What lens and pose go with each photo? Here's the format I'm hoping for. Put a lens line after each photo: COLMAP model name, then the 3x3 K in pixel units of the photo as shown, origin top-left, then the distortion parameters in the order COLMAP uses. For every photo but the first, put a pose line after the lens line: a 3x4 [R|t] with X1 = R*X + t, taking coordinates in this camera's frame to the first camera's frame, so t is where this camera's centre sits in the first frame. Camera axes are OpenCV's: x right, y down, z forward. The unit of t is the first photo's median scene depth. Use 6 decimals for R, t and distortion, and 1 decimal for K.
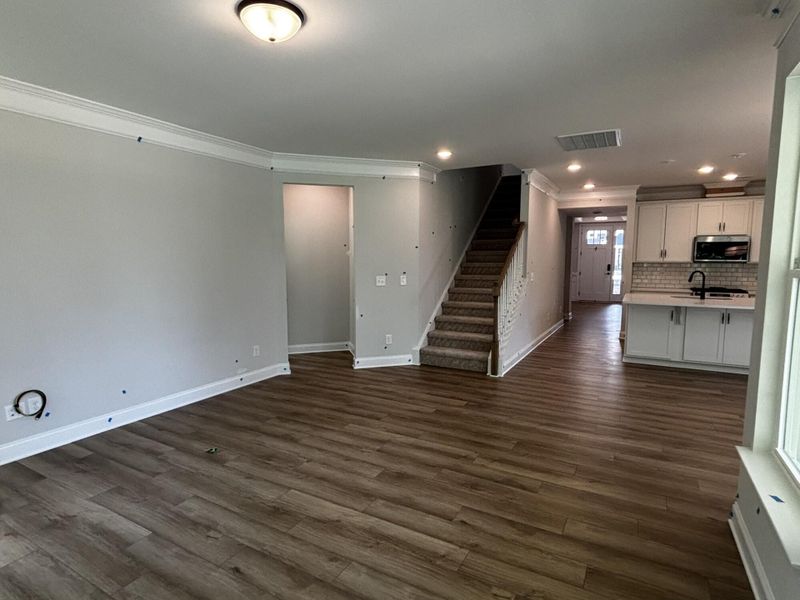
lens RADIAL K [[434.3, 0, 400.0], [0, 434.3, 300.0], [0, 0, 1]] dist [0.000115, -0.000560]
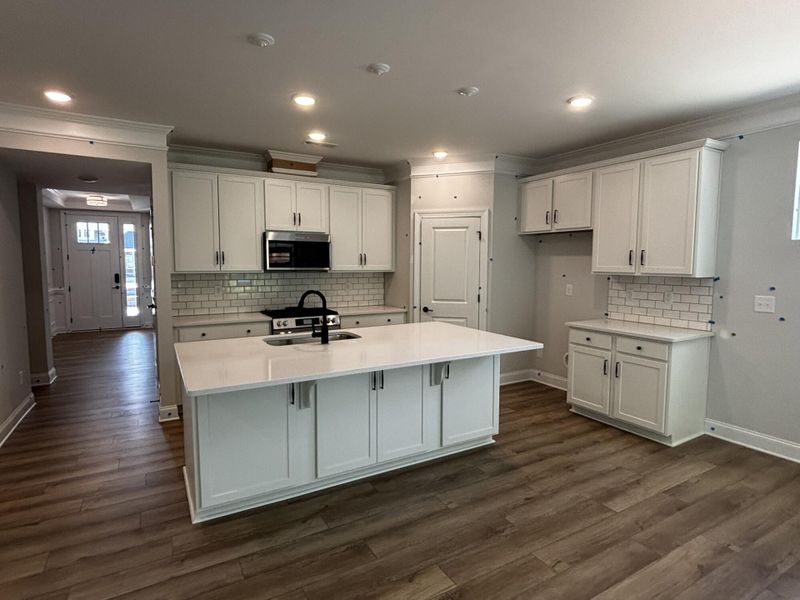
lens RADIAL K [[434.3, 0, 400.0], [0, 434.3, 300.0], [0, 0, 1]] dist [0.000115, -0.000560]
pose [[0.513187, -0.071317, 0.855309, 0.218432], [0.083568, 0.995959, 0.032903, -0.047824], [-0.854199, 0.054591, 0.517072, 0.480989]]
